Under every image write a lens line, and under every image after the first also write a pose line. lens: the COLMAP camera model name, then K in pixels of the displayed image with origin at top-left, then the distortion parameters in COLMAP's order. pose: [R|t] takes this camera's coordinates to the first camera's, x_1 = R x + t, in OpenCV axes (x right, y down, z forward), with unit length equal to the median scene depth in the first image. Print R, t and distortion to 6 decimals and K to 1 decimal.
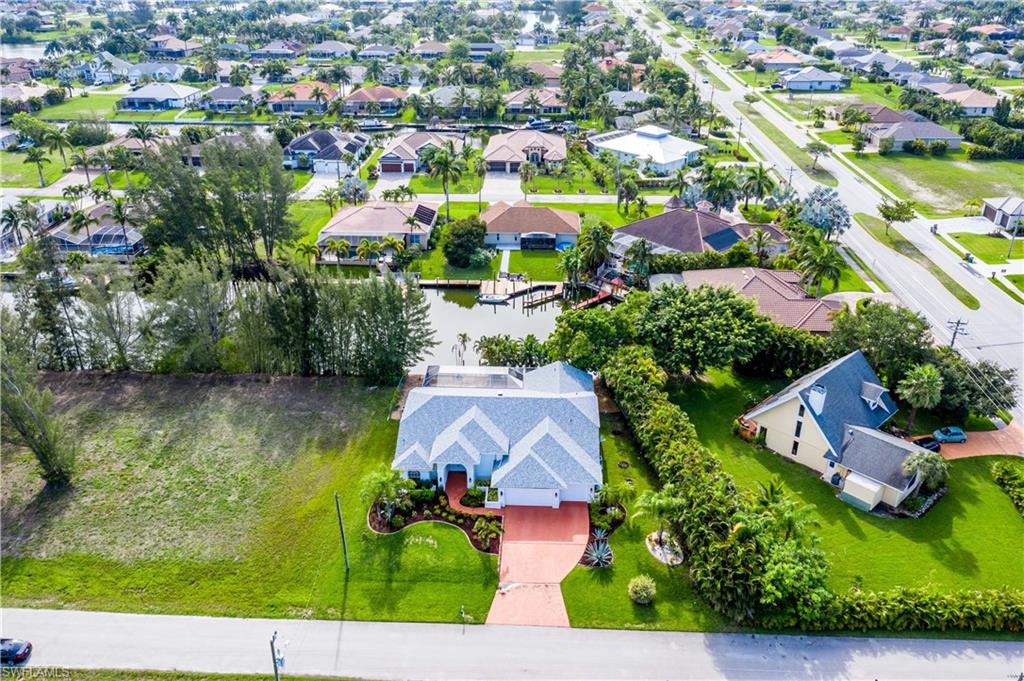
lens RADIAL K [[804.3, 0, 512.0], [0, 804.3, 340.5], [0, 0, 1]] dist [0.001015, 0.001098]
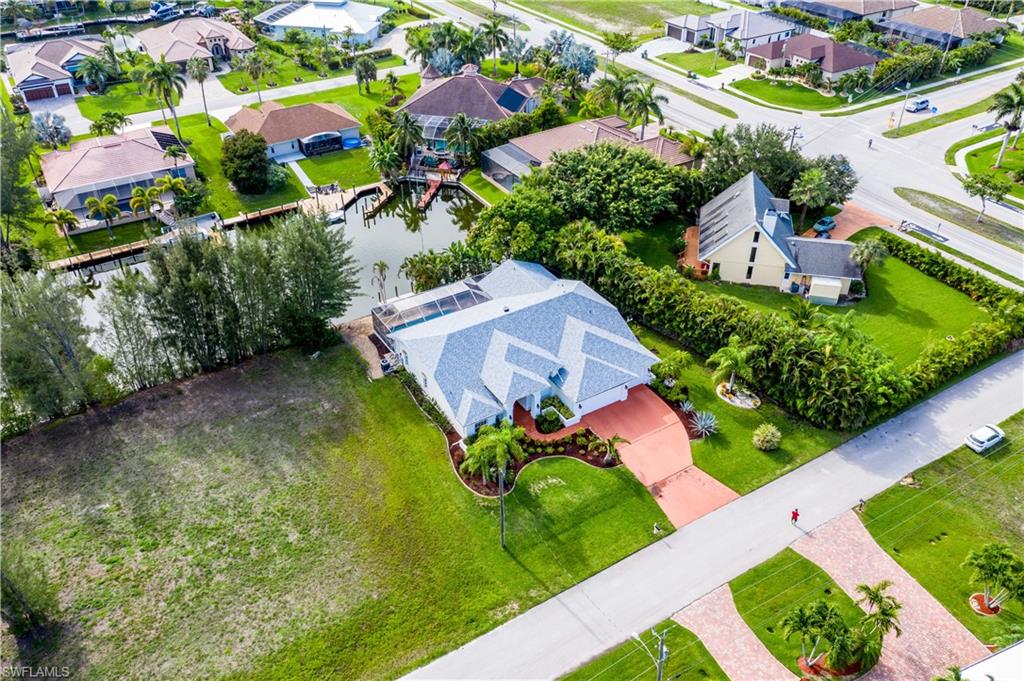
lens RADIAL K [[804.3, 0, 512.0], [0, 804.3, 340.5], [0, 0, 1]] dist [0.001015, 0.001098]
pose [[0.831706, -0.326559, 0.449025, -0.384934], [0.253993, 0.942938, 0.215306, -0.085094], [-0.493713, -0.065022, 0.867191, 0.184354]]
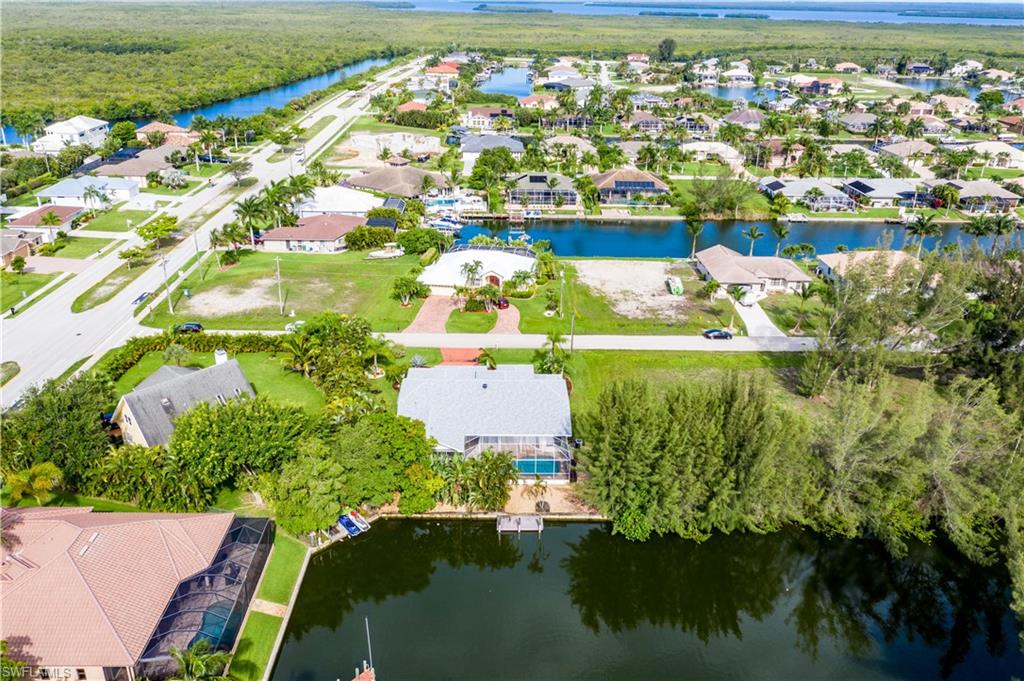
lens RADIAL K [[804.3, 0, 512.0], [0, 804.3, 340.5], [0, 0, 1]] dist [0.001015, 0.001098]
pose [[-0.998101, 0.009996, -0.060778, 0.012254], [-0.040021, 0.644828, 0.763279, -0.757216], [0.046821, 0.764262, -0.643204, 1.511399]]
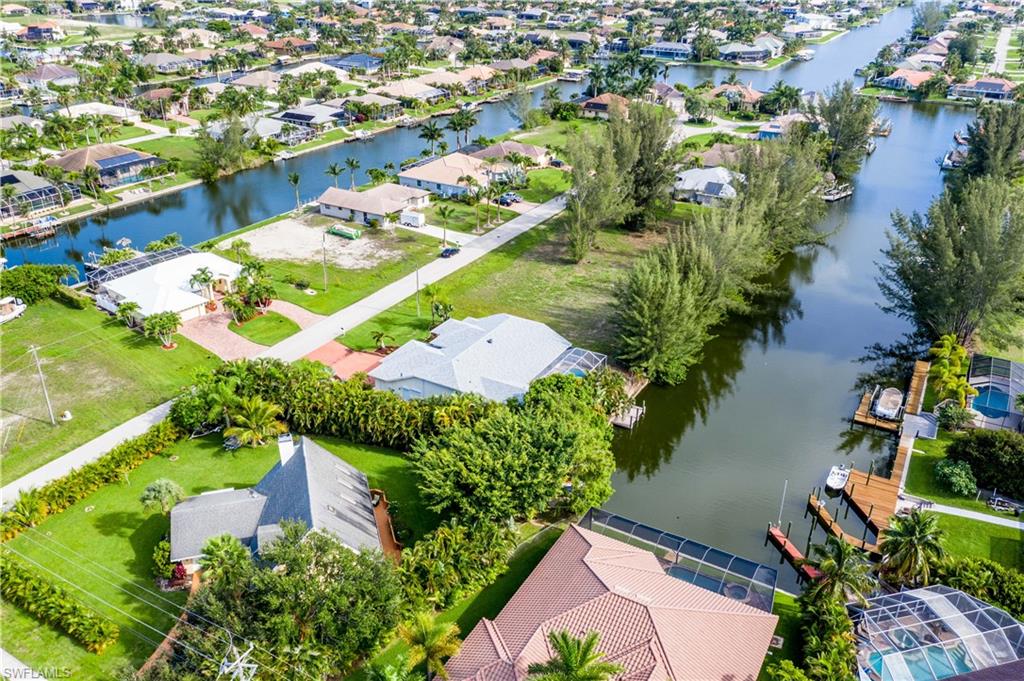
lens RADIAL K [[804.3, 0, 512.0], [0, 804.3, 340.5], [0, 0, 1]] dist [0.001015, 0.001098]
pose [[-0.456745, 0.392293, -0.798430, 0.807766], [-0.409316, 0.704196, 0.580145, -0.557612], [0.789838, 0.591788, -0.161066, 1.087426]]
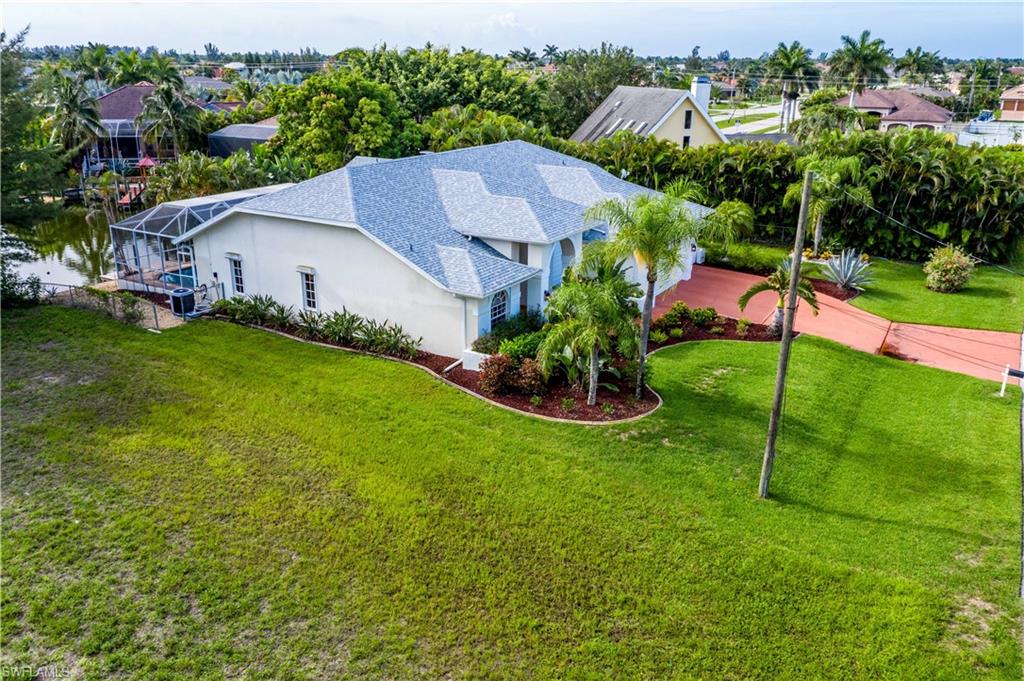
lens RADIAL K [[804.3, 0, 512.0], [0, 804.3, 340.5], [0, 0, 1]] dist [0.001015, 0.001098]
pose [[0.475975, -0.285738, 0.831746, -0.359246], [0.386741, 0.917401, 0.093847, 0.123497], [-0.789860, 0.277001, 0.547166, 0.665441]]
